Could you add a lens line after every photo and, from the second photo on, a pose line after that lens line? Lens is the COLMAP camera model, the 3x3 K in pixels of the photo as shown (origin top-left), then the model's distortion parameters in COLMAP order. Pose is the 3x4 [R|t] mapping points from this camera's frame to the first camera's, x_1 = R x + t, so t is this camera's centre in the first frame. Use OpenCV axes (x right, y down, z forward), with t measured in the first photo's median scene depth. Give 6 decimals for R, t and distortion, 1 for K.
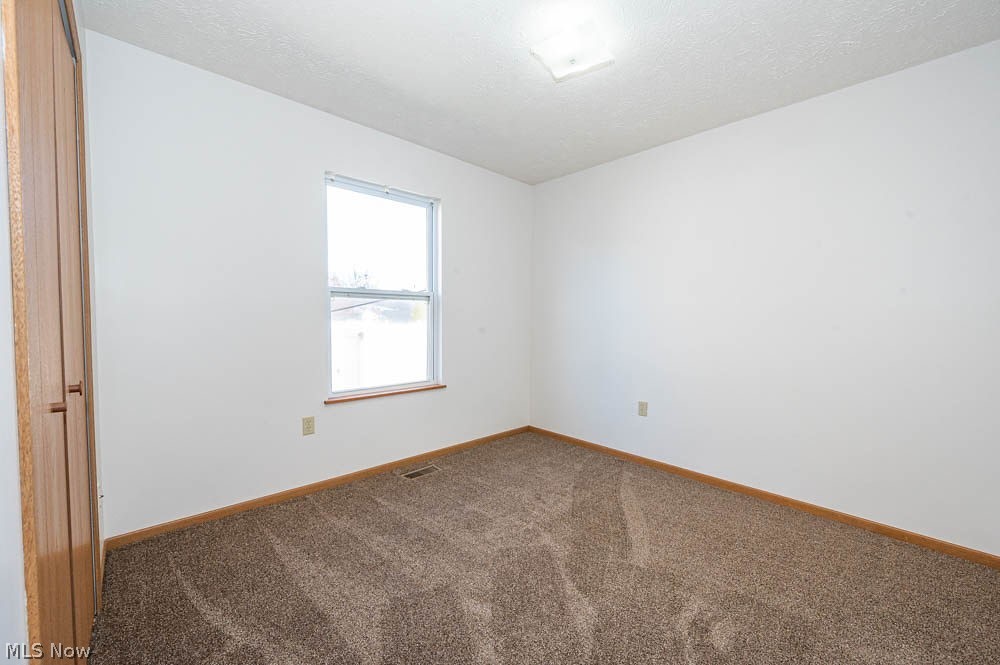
lens RADIAL K [[411.8, 0, 499.5], [0, 411.8, 337.0], [0, 0, 1]] dist [0.000490, 0.000002]
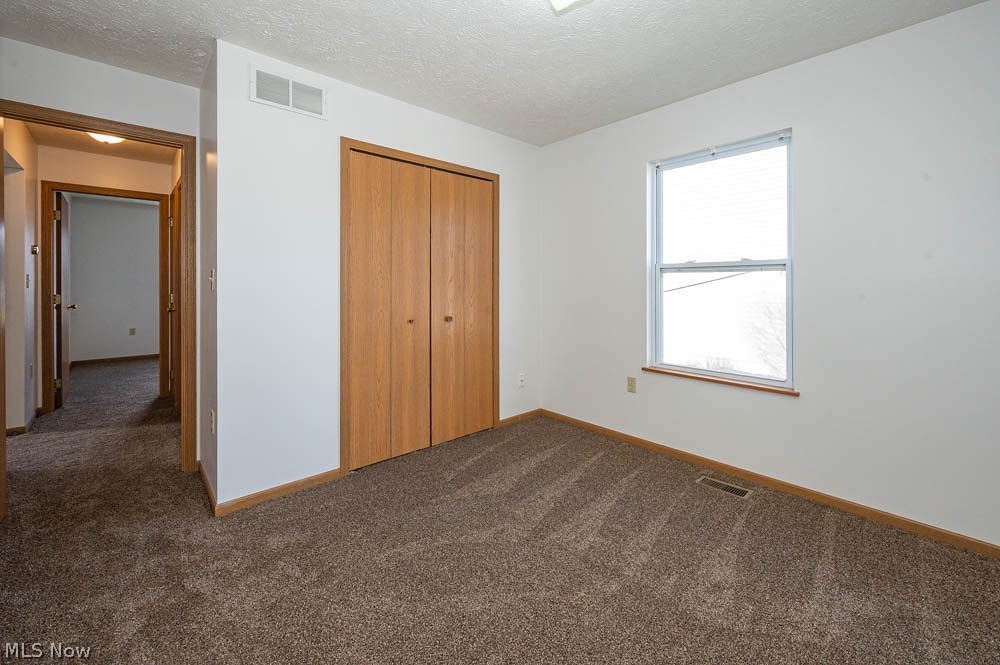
lens RADIAL K [[405.2, 0, 496.8], [0, 405.2, 291.1], [0, 0, 1]] dist [-0.002374, -0.000280]
pose [[-0.055736, -0.001086, -0.998445, 0.649470], [-0.054133, 0.998532, 0.001936, -0.028997], [0.996977, 0.054157, -0.055713, 0.615490]]
